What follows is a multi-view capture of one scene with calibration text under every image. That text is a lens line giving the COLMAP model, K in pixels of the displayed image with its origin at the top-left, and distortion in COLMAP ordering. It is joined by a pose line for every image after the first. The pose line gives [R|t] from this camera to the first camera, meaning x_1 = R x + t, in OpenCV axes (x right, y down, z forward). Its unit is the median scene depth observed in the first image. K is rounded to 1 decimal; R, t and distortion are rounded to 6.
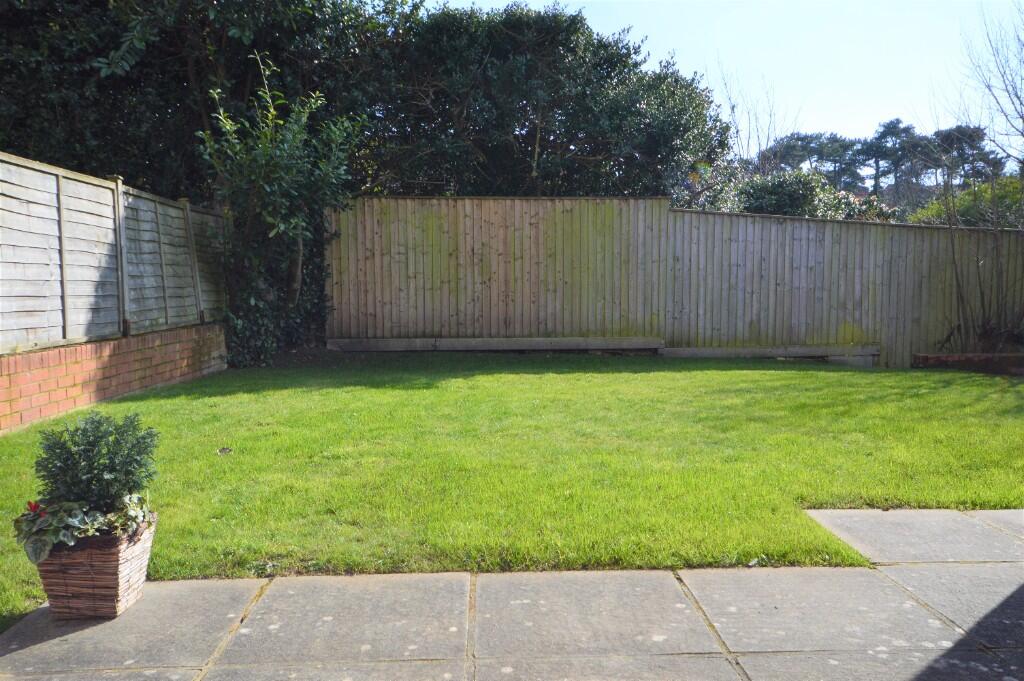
lens RADIAL K [[827.5, 0, 512.0], [0, 827.5, 340.5], [0, 0, 1]] dist [0.000753, 0.001629]
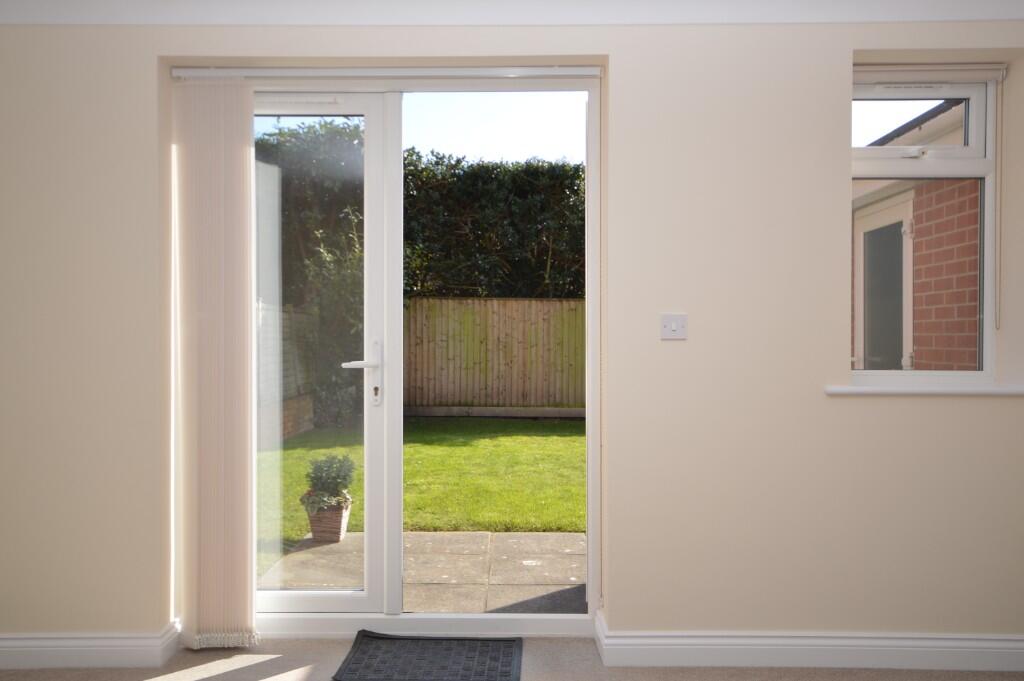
lens RADIAL K [[827.5, 0, 512.0], [0, 827.5, 340.5], [0, 0, 1]] dist [0.000753, 0.001629]
pose [[0.999340, 0.013038, -0.033892, 0.018773], [-0.015395, 0.997411, -0.070242, -0.017520], [0.032888, 0.070717, 0.996954, -0.312491]]
